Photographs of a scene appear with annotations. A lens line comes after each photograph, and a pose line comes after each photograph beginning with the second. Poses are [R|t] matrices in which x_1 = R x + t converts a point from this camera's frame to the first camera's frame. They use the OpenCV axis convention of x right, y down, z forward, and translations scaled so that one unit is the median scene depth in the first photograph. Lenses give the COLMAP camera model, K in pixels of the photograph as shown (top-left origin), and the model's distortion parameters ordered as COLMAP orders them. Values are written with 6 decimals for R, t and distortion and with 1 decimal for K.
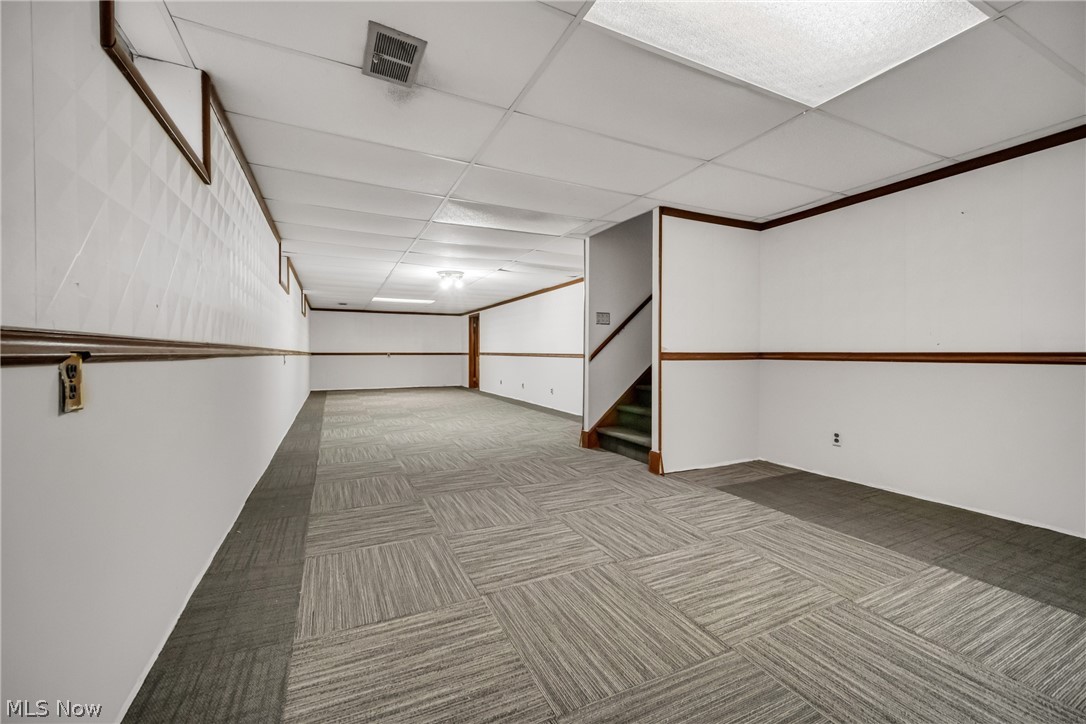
lens RADIAL K [[442.7, 0, 549.5], [0, 442.7, 356.1], [0, 0, 1]] dist [0.001117, -0.000462]
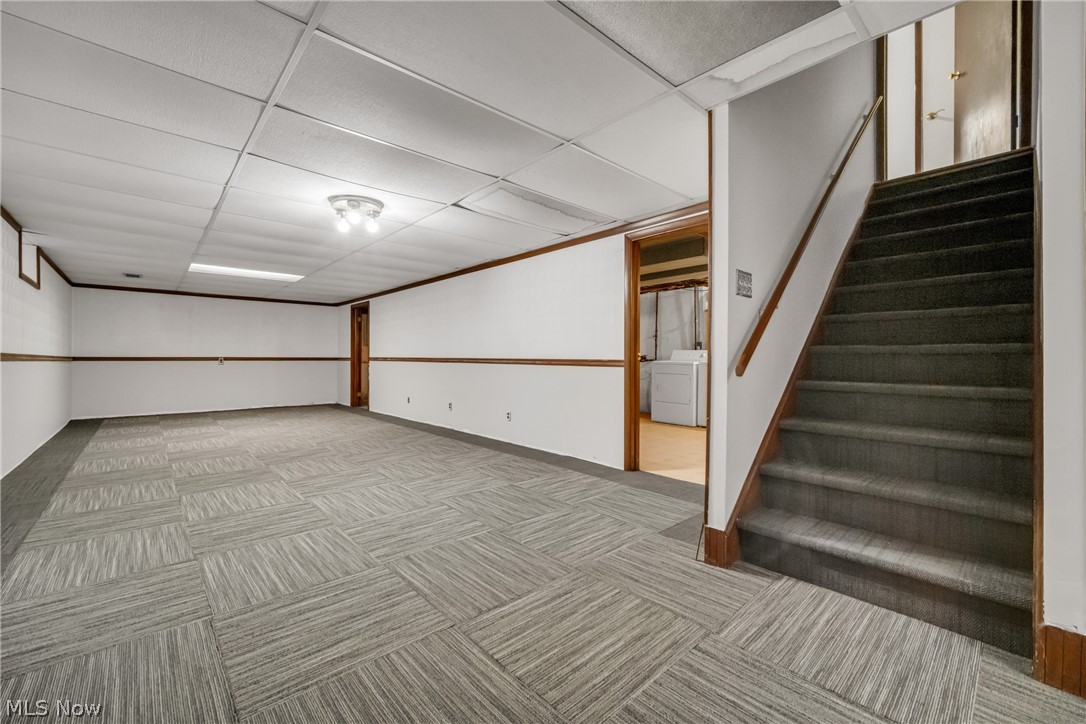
lens RADIAL K [[442.7, 0, 541.0], [0, 442.7, 361.2], [0, 0, 1]] dist [0.001117, -0.000462]
pose [[0.962460, 0.000411, 0.271424, -0.091928], [-0.000029, 0.999999, -0.001412, -0.001080], [-0.271424, 0.001351, 0.962459, 0.260395]]
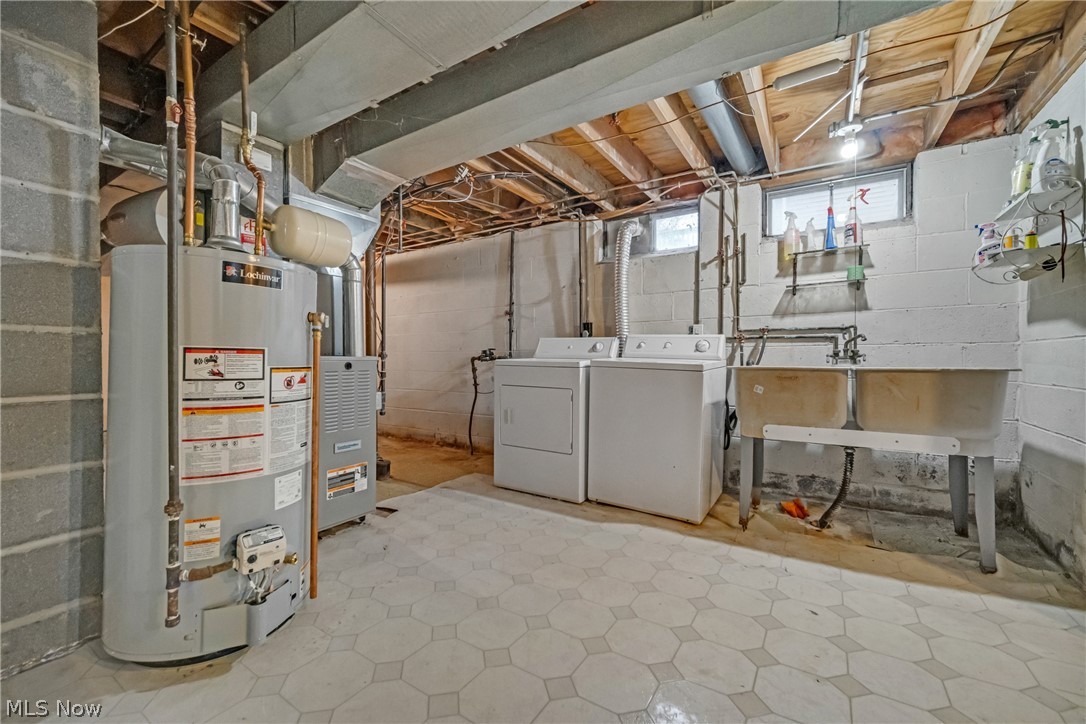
lens RADIAL K [[442.7, 0, 540.5], [0, 442.7, 361.6], [0, 0, 1]] dist [0.001117, -0.000462]
pose [[0.857817, -0.002605, 0.513949, -0.028194], [0.003588, 0.999993, -0.000919, -0.000770], [-0.513943, 0.002633, 0.857820, 0.355393]]
